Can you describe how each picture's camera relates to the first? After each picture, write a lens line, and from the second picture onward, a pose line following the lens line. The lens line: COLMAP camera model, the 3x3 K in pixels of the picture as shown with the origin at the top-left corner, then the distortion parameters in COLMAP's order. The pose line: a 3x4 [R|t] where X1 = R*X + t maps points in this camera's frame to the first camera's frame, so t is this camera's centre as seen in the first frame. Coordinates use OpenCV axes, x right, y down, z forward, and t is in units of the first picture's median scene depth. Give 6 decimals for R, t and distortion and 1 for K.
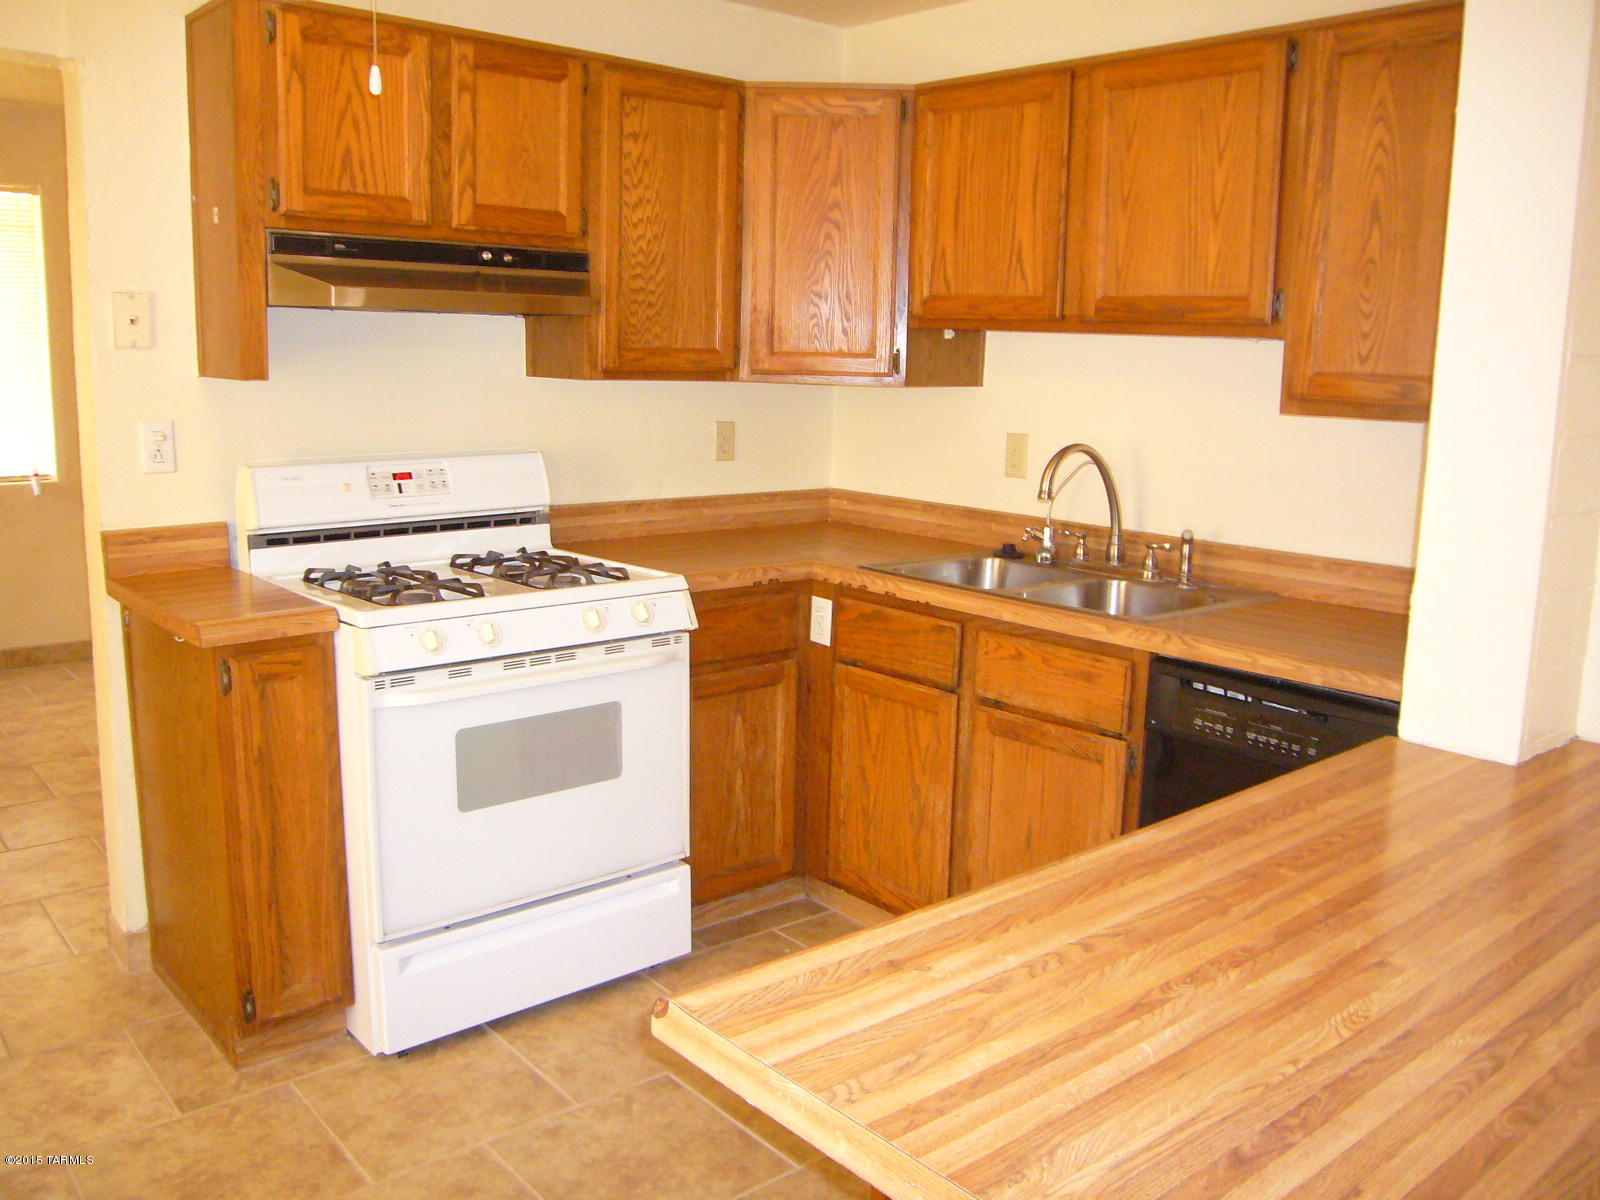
lens RADIAL K [[1342.5, 0, 802.7], [0, 1342.5, 564.6], [0, 0, 1]] dist [-0.054839, 0.005407]
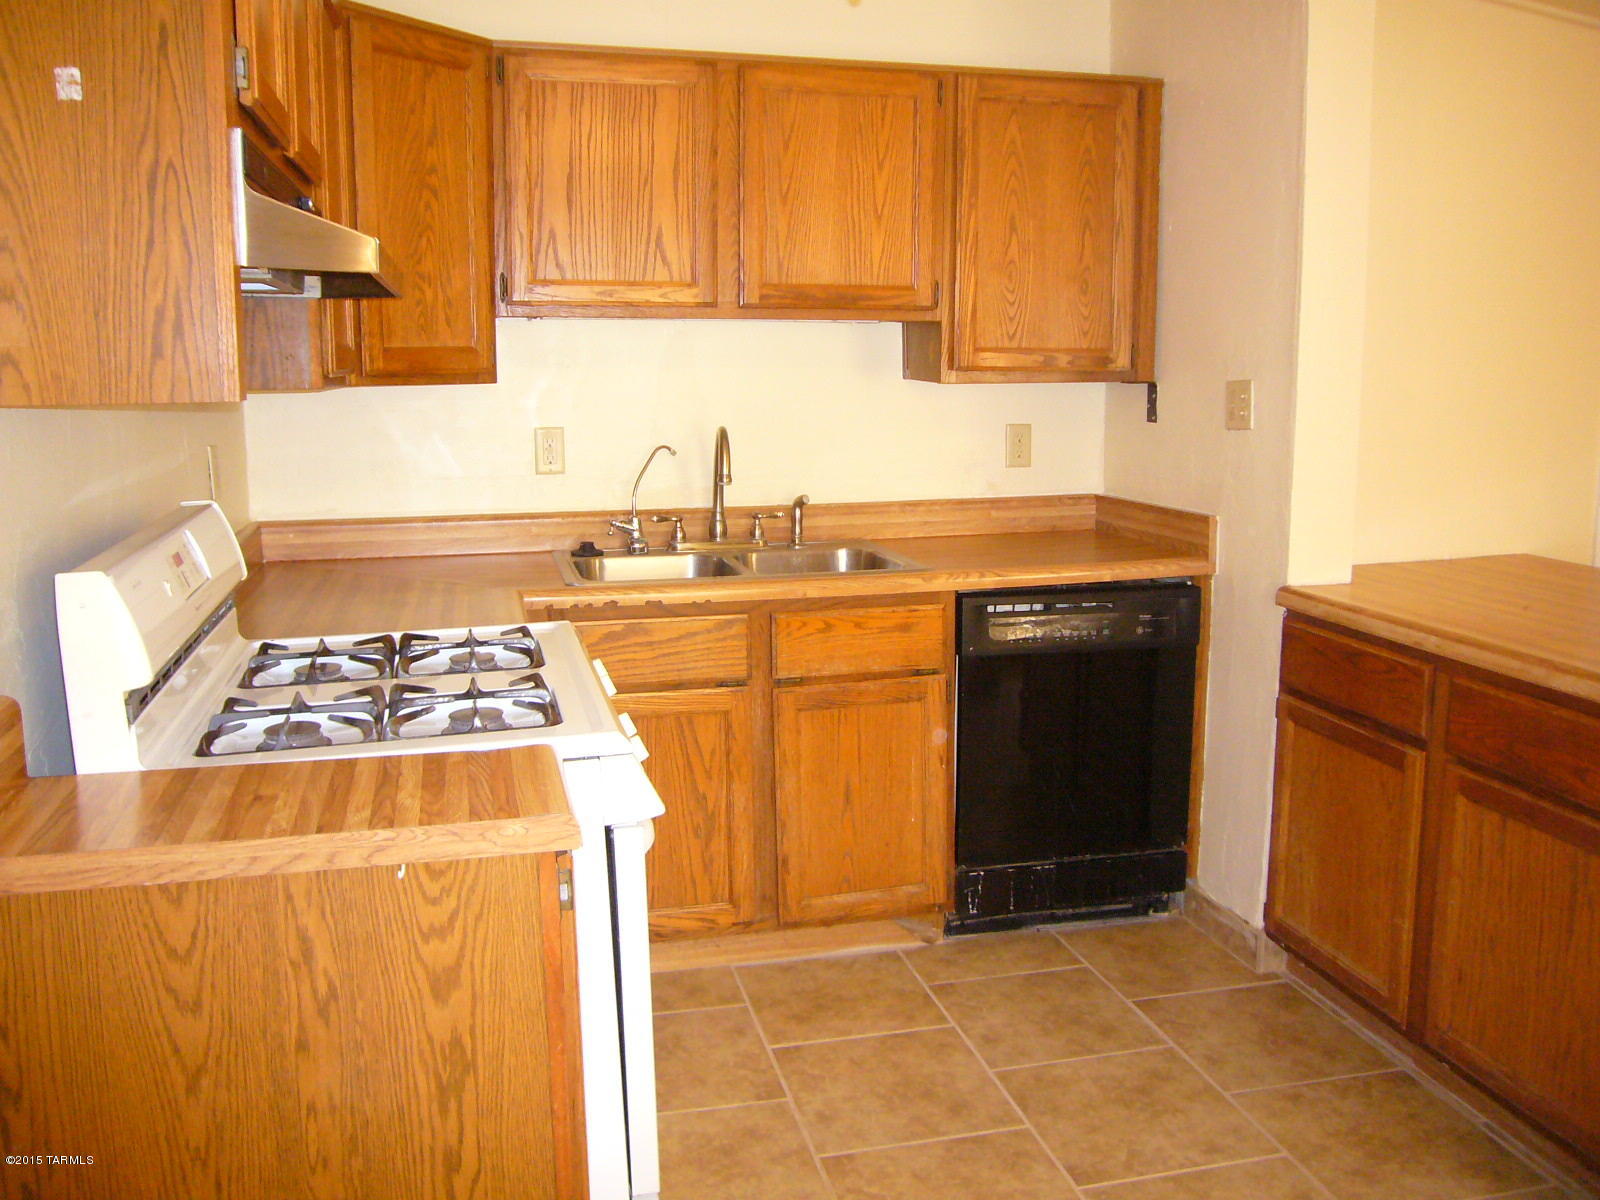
lens RADIAL K [[1337.7, 0, 802.7], [0, 1337.7, 563.1], [0, 0, 1]] dist [-0.110067, 0.086986]
pose [[0.462268, -0.159713, 0.872239, -0.755407], [0.156259, 0.982925, 0.097166, -0.086252], [-0.872864, 0.091378, 0.479331, 0.517228]]
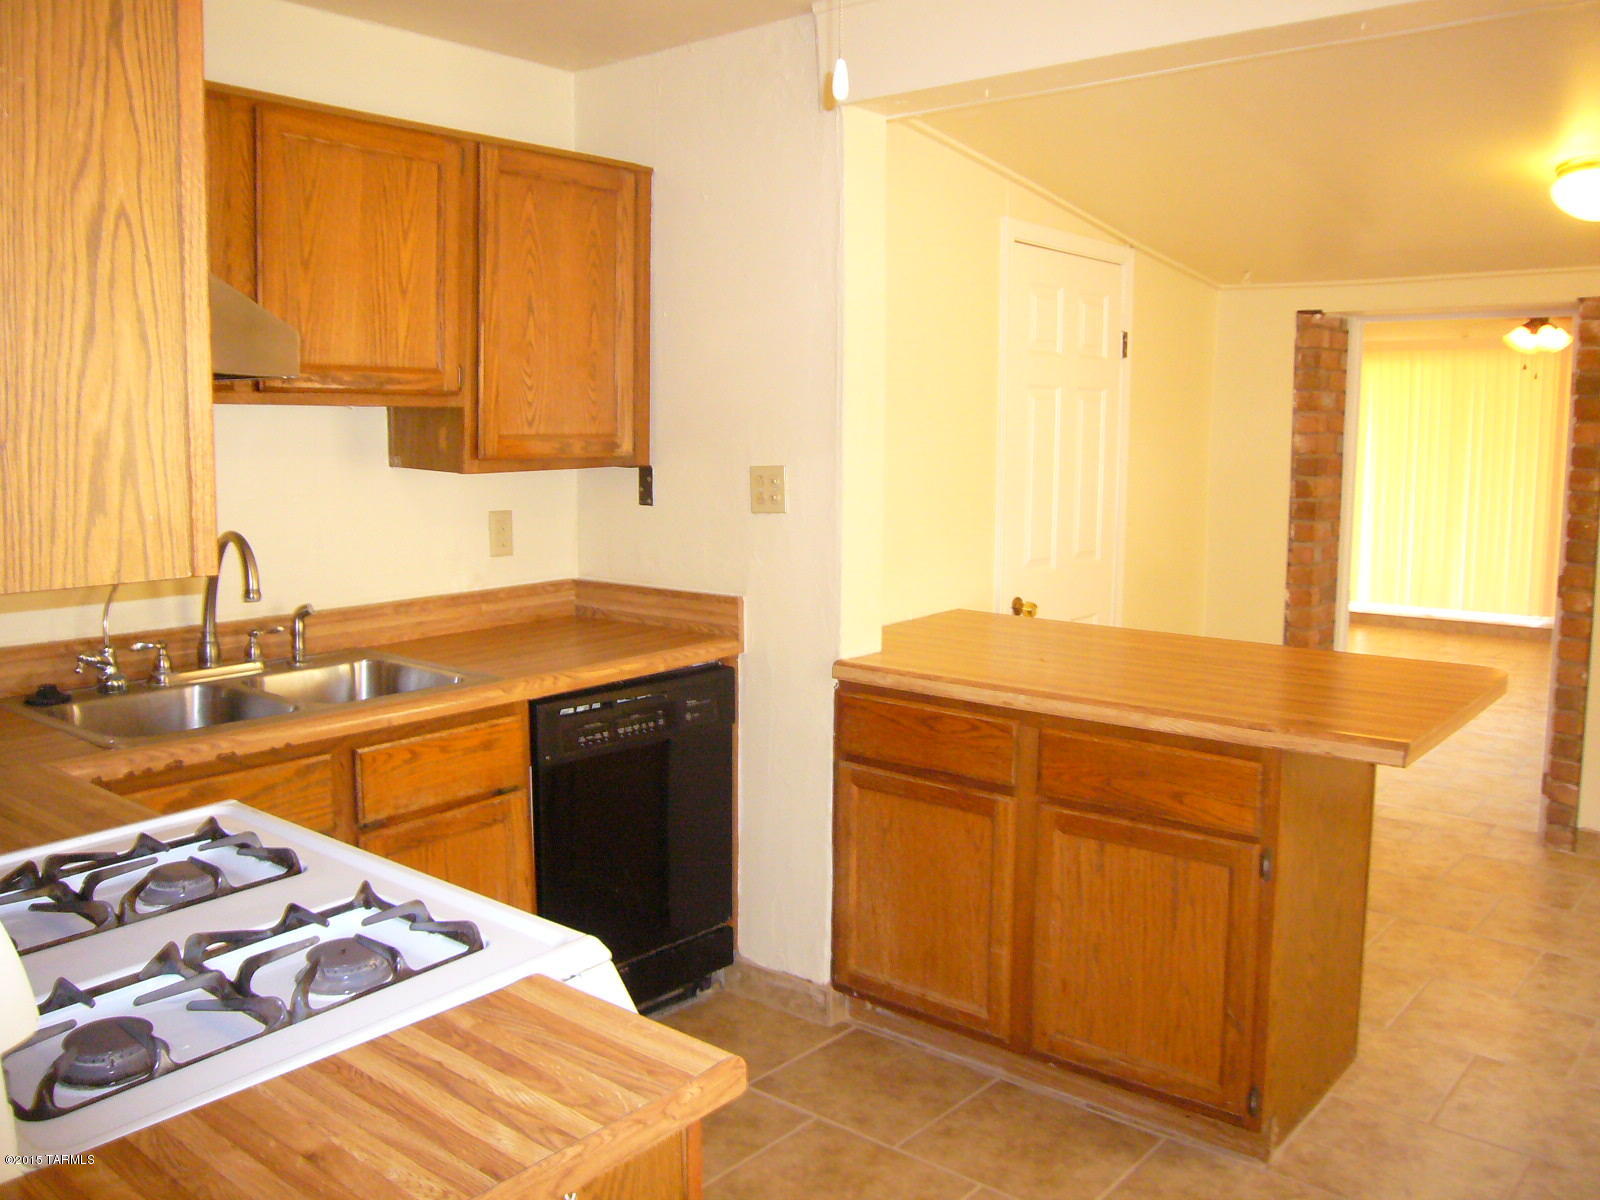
lens RADIAL K [[1337.7, 0, 802.7], [0, 1337.7, 563.1], [0, 0, 1]] dist [-0.110067, 0.086986]
pose [[-0.158951, -0.134921, 0.978024, -0.757417], [0.144592, 0.976756, 0.158246, -0.168009], [-0.976641, 0.166568, -0.135748, 0.847760]]
